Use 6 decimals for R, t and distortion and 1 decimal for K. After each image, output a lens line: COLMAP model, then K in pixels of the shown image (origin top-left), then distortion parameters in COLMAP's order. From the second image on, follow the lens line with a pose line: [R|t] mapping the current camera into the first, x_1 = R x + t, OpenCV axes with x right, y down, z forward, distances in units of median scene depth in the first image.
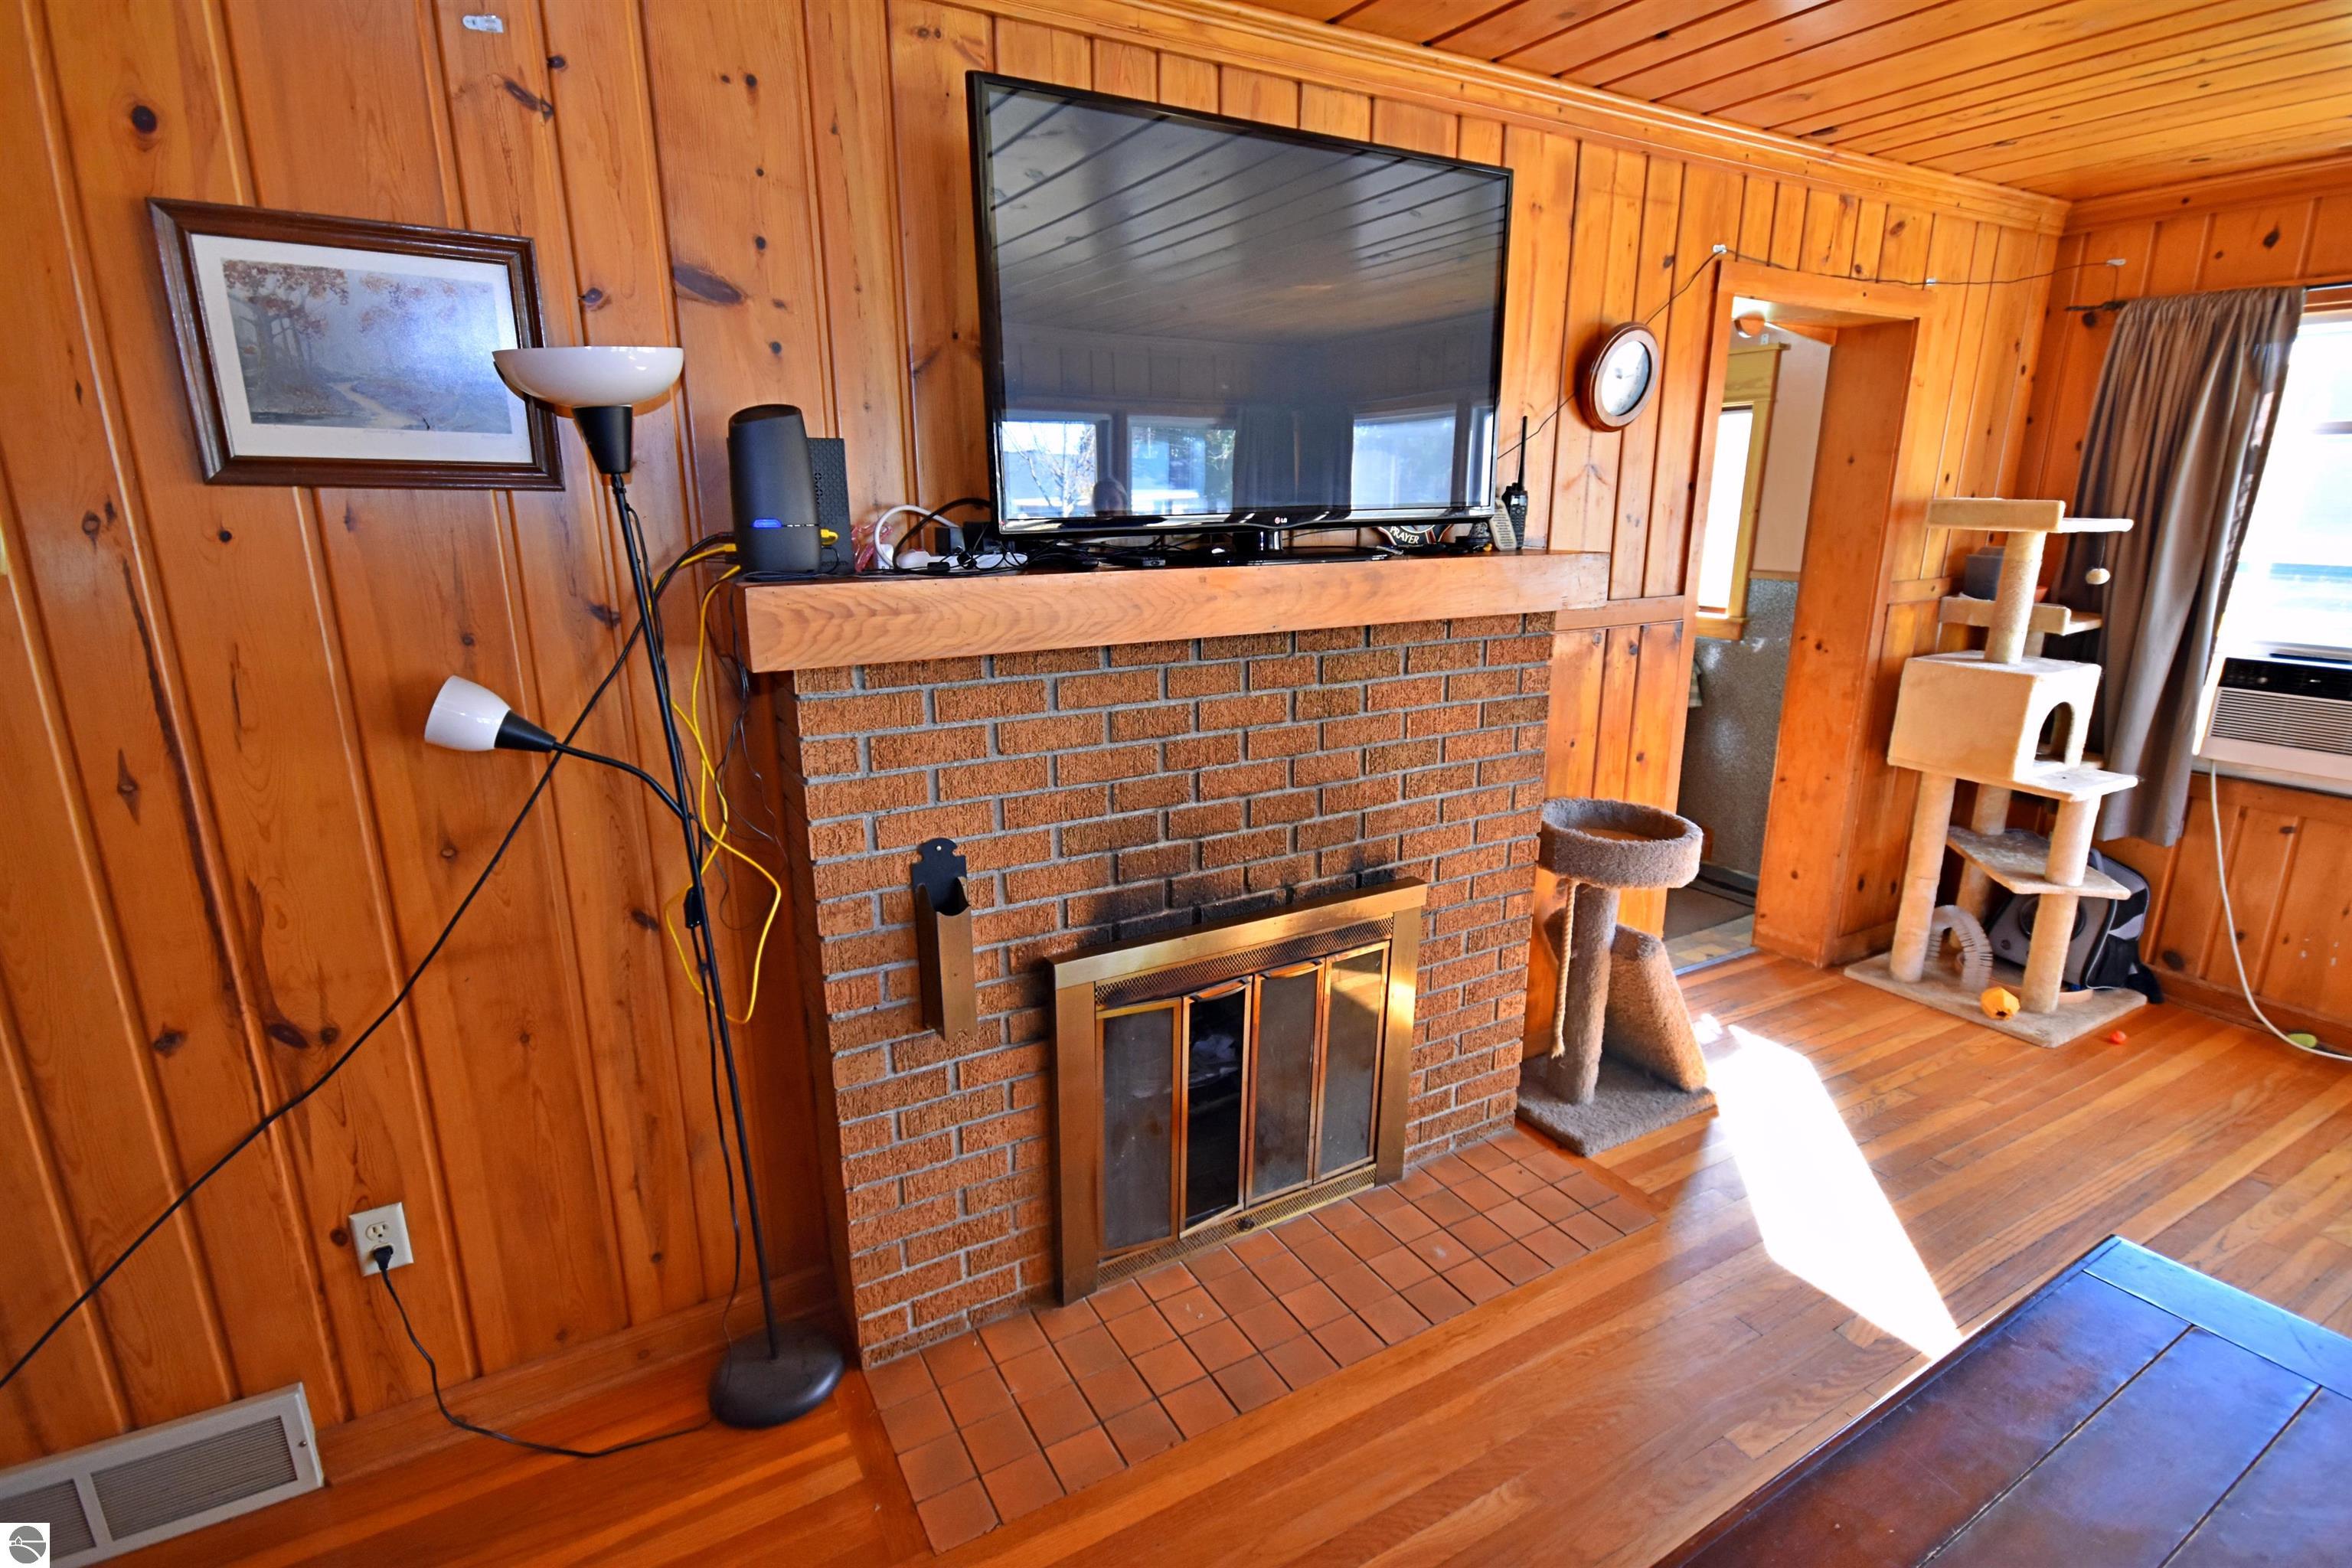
lens RADIAL K [[1125.1, 0, 1173.6], [0, 1125.1, 794.6], [0, 0, 1]] dist [0.016837, -0.009969]
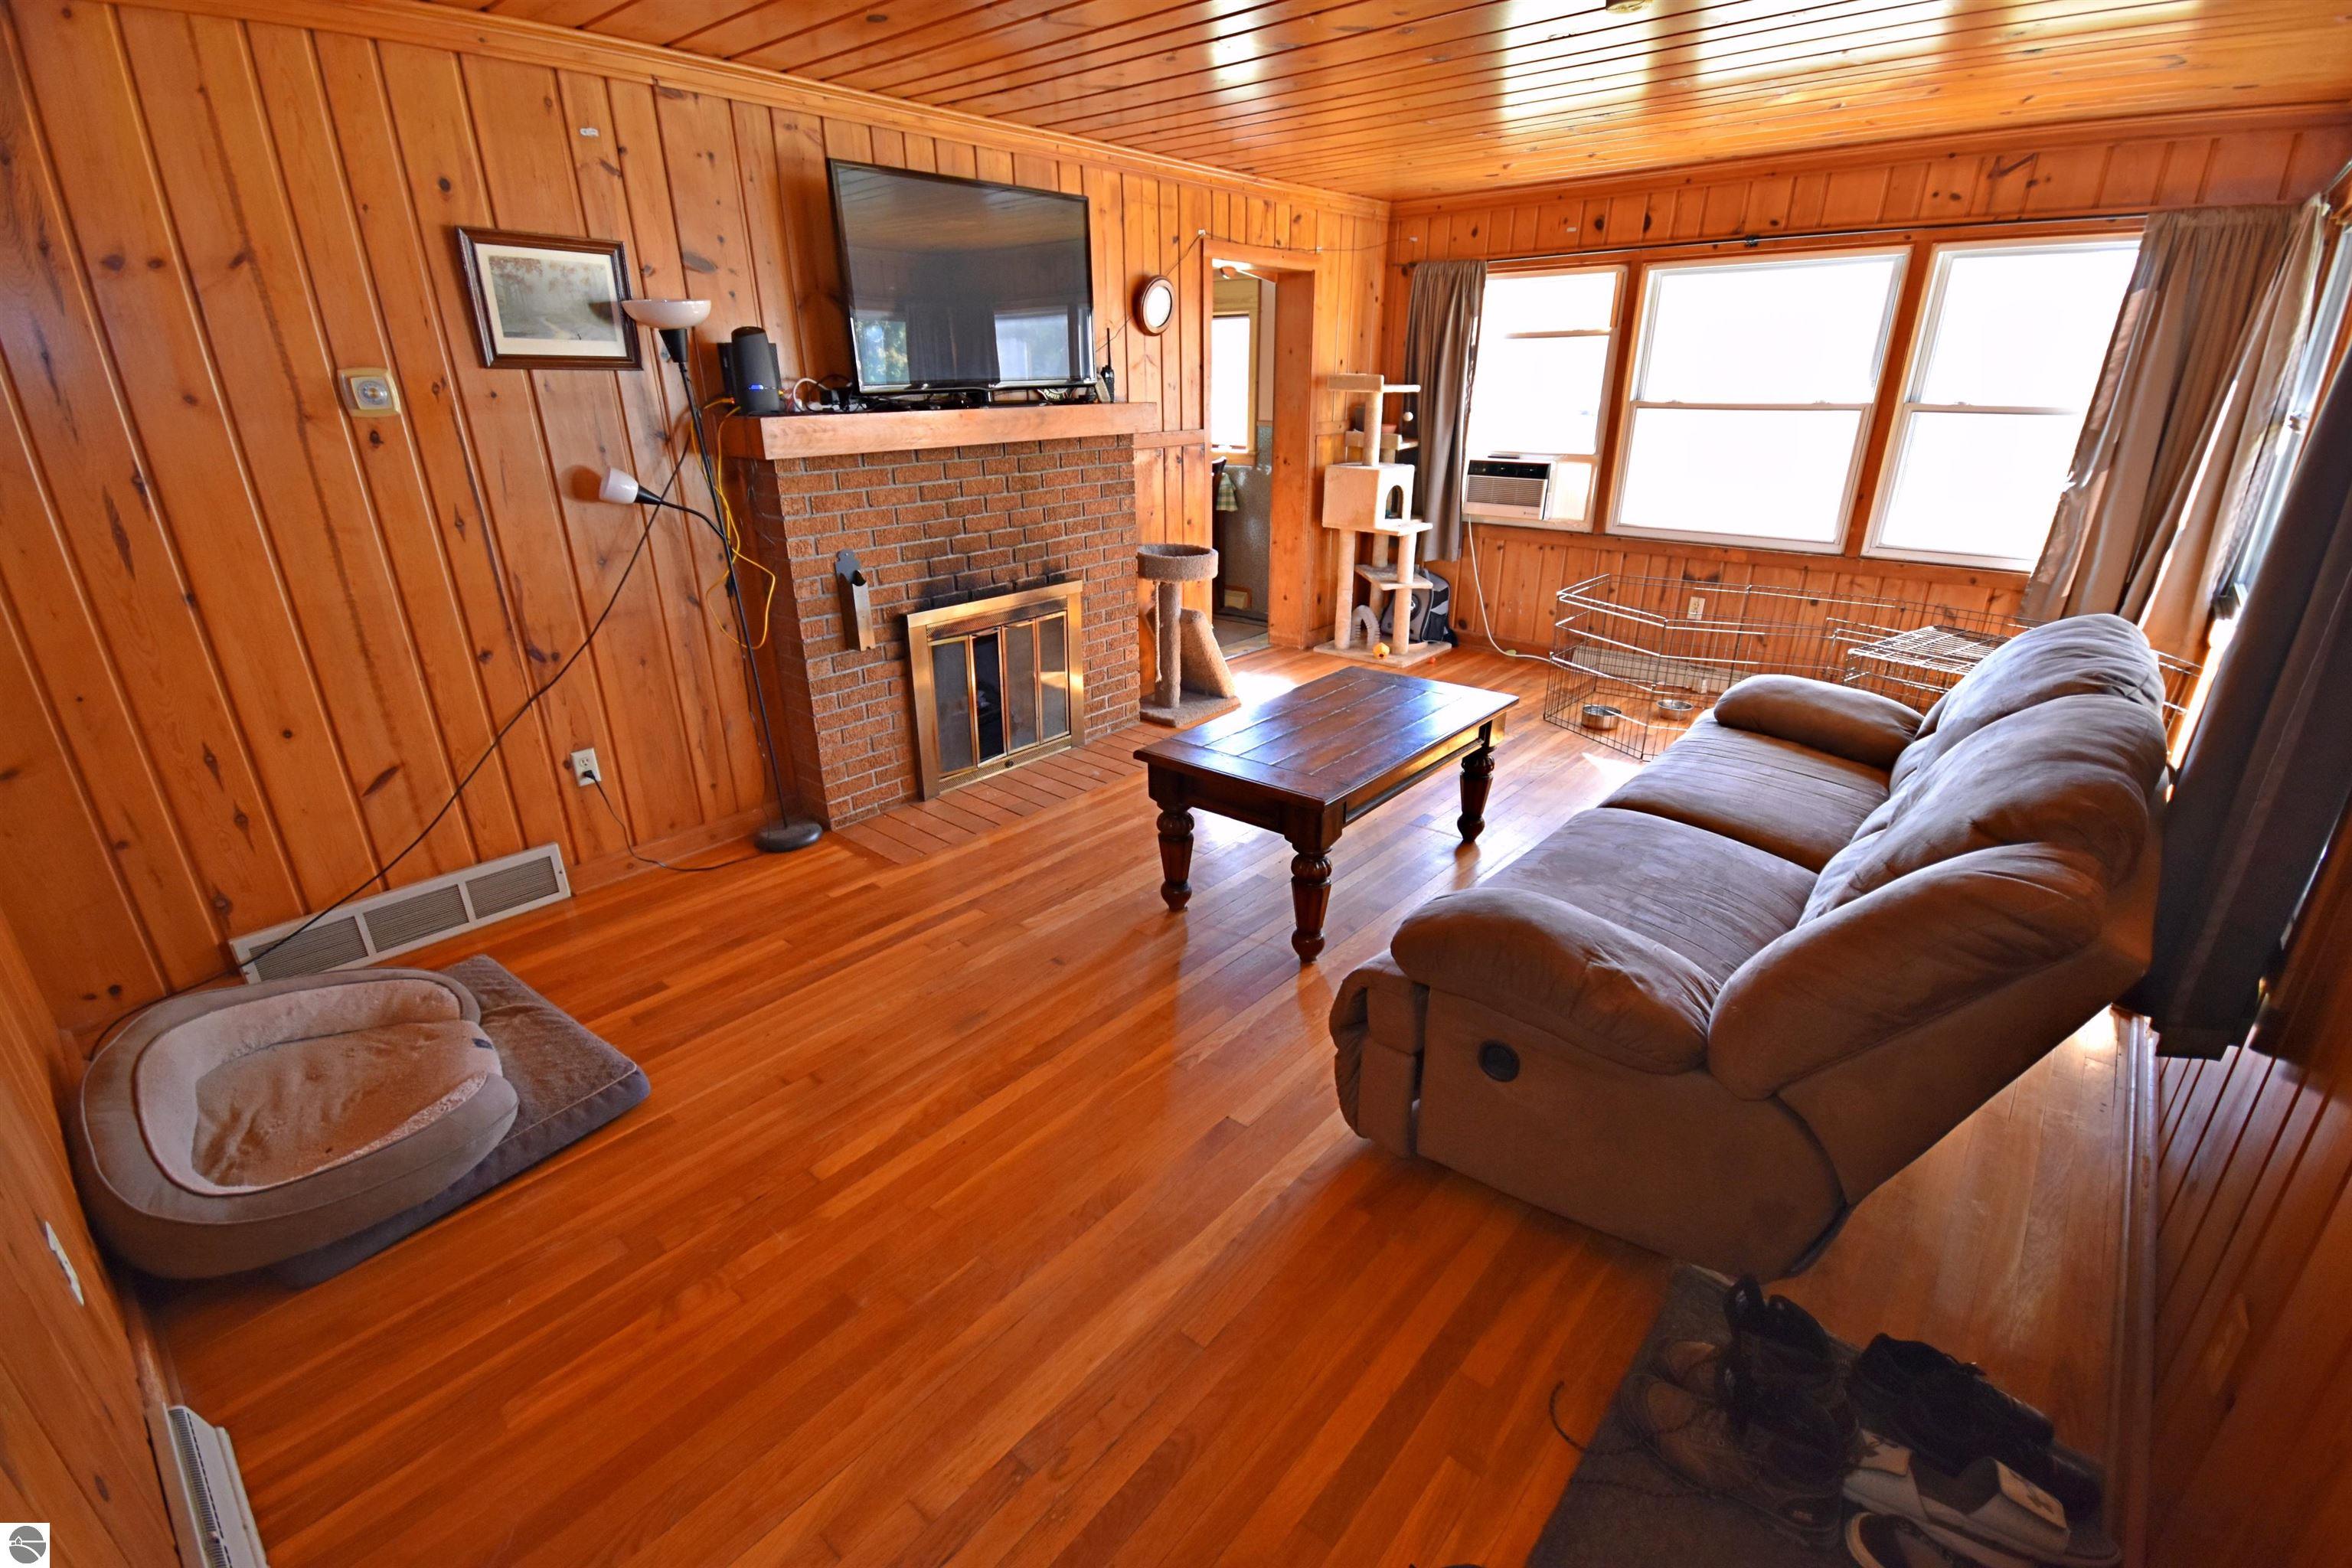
lens RADIAL K [[1031.5, 0, 1178.3], [0, 1031.5, 793.3], [0, 0, 1]] dist [0.000535, 0.000028]
pose [[0.944393, -0.127014, 0.303296, -0.200290], [0.087701, 0.986267, 0.139948, 0.201588], [-0.316907, -0.105566, 0.942564, -0.749862]]
